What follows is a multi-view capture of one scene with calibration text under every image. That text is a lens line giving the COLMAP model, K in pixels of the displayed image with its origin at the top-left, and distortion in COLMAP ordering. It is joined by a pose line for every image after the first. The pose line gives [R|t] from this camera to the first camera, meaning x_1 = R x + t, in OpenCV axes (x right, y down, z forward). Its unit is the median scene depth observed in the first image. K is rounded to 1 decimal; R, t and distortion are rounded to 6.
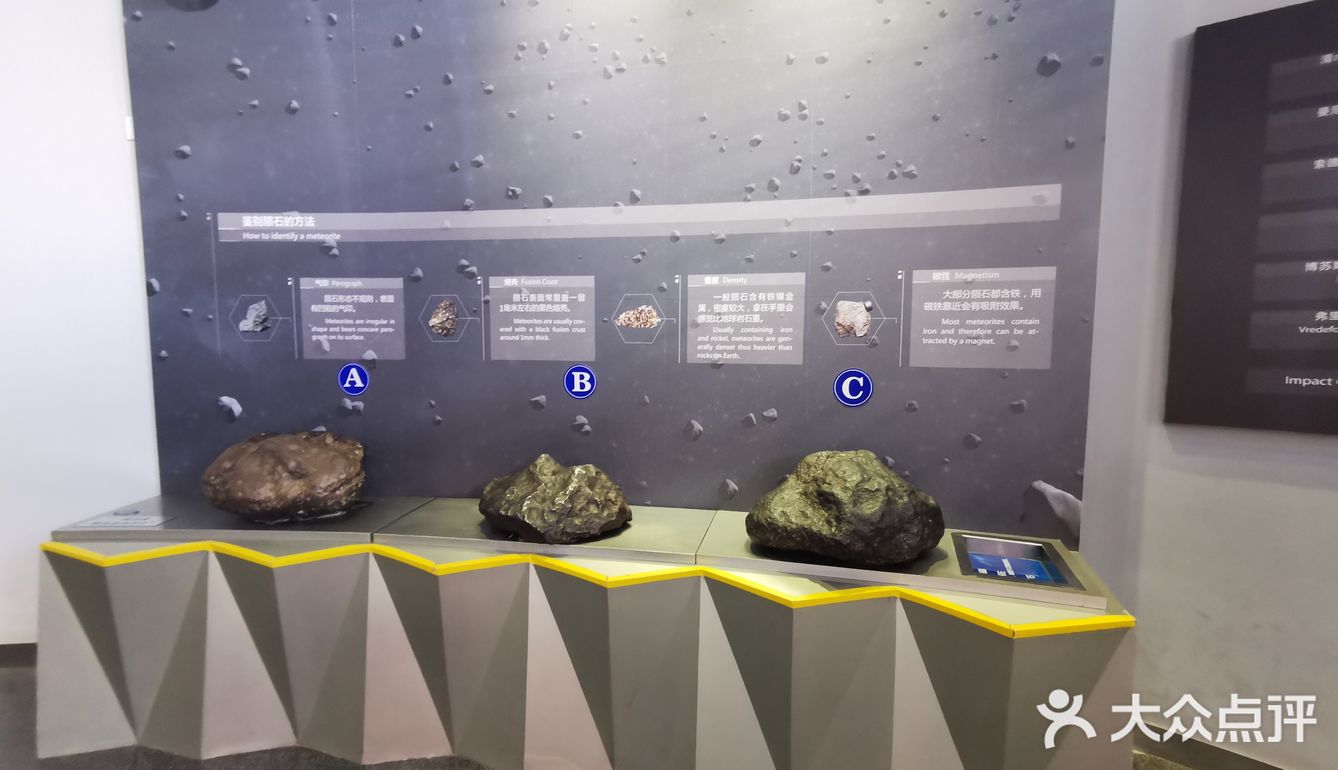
lens RADIAL K [[816.2, 0, 668.6], [0, 816.2, 387.6], [0, 0, 1]] dist [-0.003644, 0.001115]
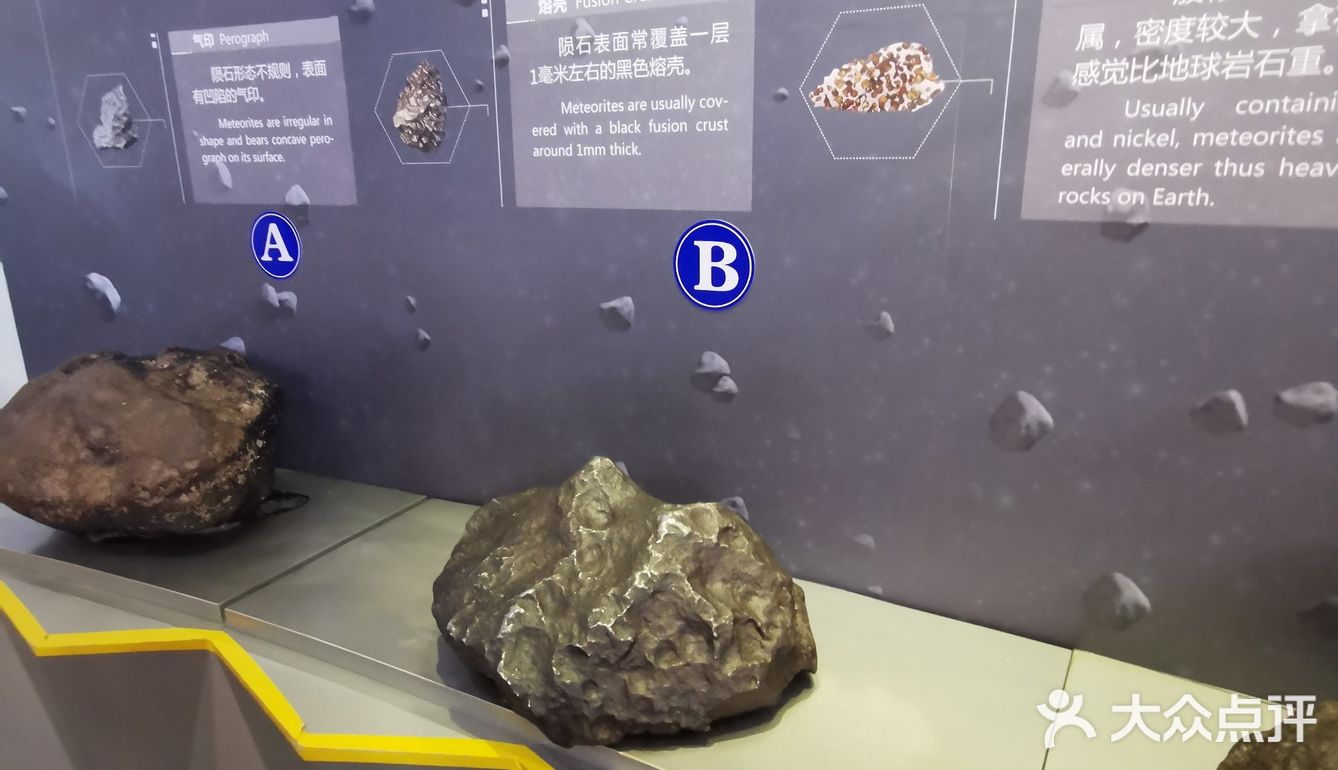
lens RADIAL K [[816.2, 0, 666.8], [0, 816.2, 381.4], [0, 0, 1]] dist [-0.003644, 0.001115]
pose [[0.943052, 0.073947, -0.324322, -0.000206], [-0.013936, 0.982905, 0.183586, -0.024425], [0.332354, -0.168611, 0.927961, 0.633689]]
